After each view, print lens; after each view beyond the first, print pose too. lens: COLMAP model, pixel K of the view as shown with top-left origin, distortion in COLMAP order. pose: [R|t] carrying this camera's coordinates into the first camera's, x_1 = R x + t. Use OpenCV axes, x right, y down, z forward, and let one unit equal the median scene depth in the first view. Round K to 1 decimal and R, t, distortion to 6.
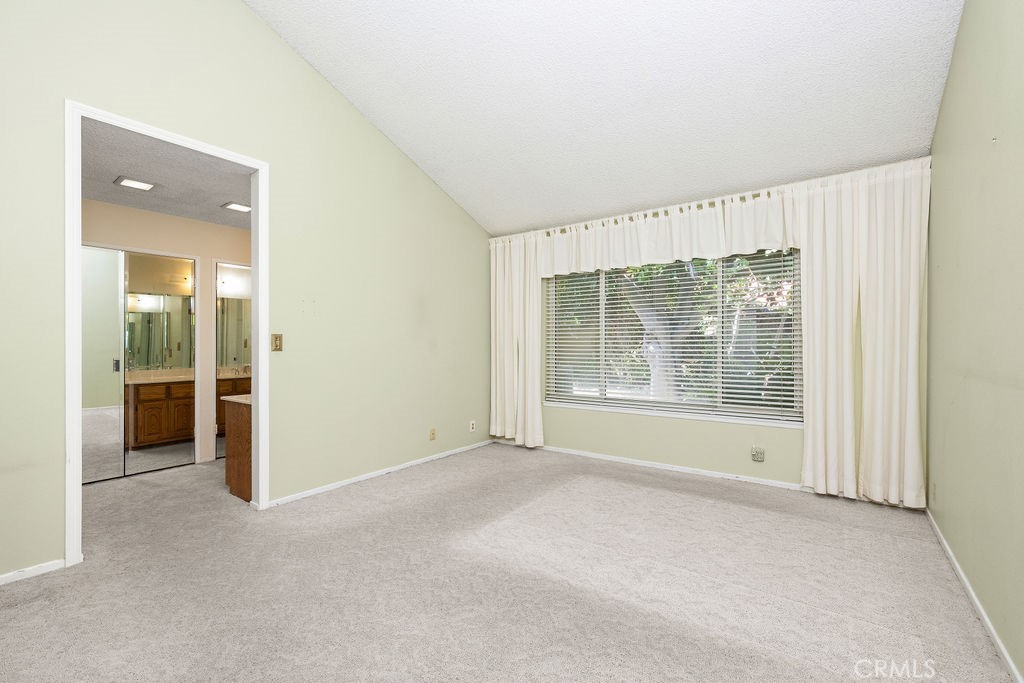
lens RADIAL K [[437.6, 0, 534.6], [0, 437.6, 343.9], [0, 0, 1]] dist [0.003427, 0.000206]
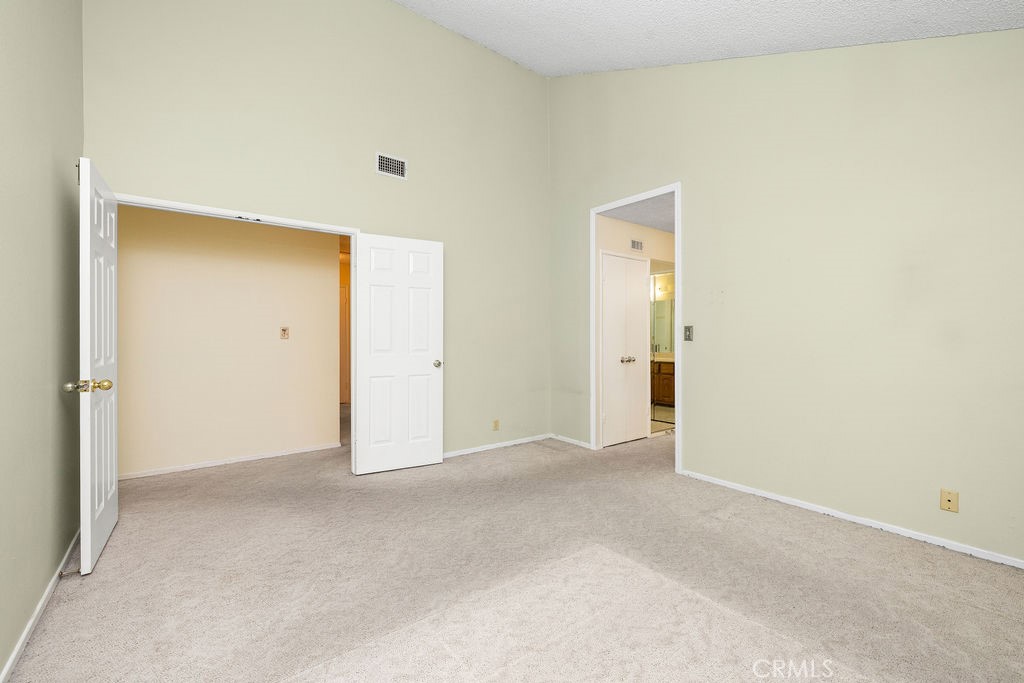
lens RADIAL K [[437.6, 0, 503.4], [0, 437.6, 332.2], [0, 0, 1]] dist [0.003427, 0.000206]
pose [[-0.334887, -0.008287, -0.942222, 0.655658], [0.002312, 0.999951, -0.009617, 0.003787], [0.942256, -0.005399, -0.334851, 0.942382]]
